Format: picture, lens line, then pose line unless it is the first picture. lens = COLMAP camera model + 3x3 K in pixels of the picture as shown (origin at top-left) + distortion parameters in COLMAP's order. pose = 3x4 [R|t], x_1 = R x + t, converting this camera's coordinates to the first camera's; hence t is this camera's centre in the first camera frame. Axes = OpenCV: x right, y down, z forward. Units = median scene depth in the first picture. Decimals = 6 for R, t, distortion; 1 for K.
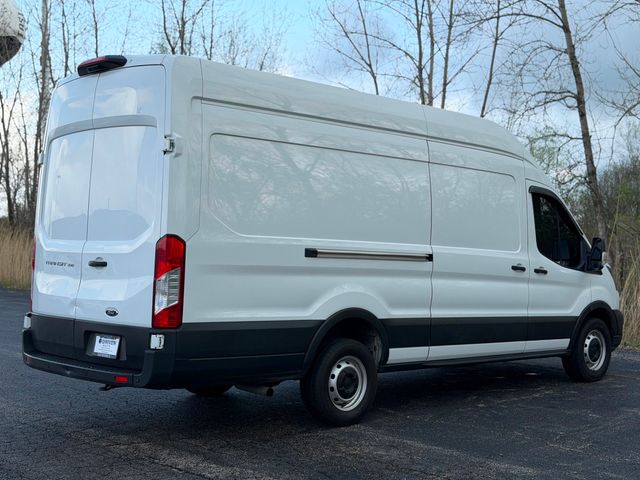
lens RADIAL K [[974.8, 0, 320.0], [0, 974.8, 240.0], [0, 0, 1]] dist [0.035106, 0.027399]
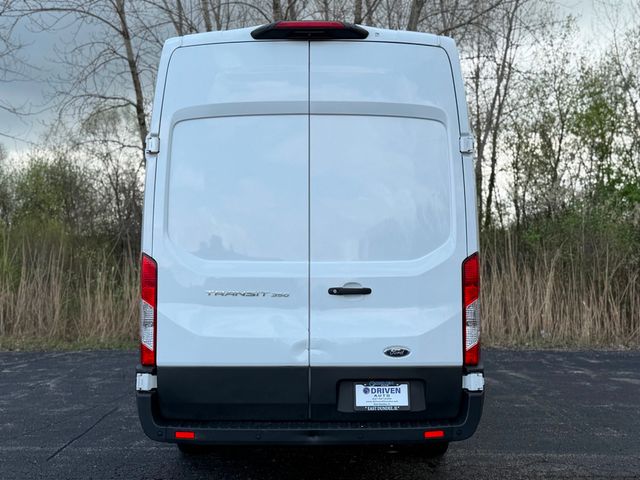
lens RADIAL K [[948.0, 0, 320.0], [0, 948.0, 240.0], [0, 0, 1]] dist [0.175728, 0.004649]
pose [[0.667465, 0.000754, 0.744641, -0.855960], [0.003893, 0.999982, -0.004502, -0.013566], [-0.744631, 0.005904, 0.667450, 0.551014]]
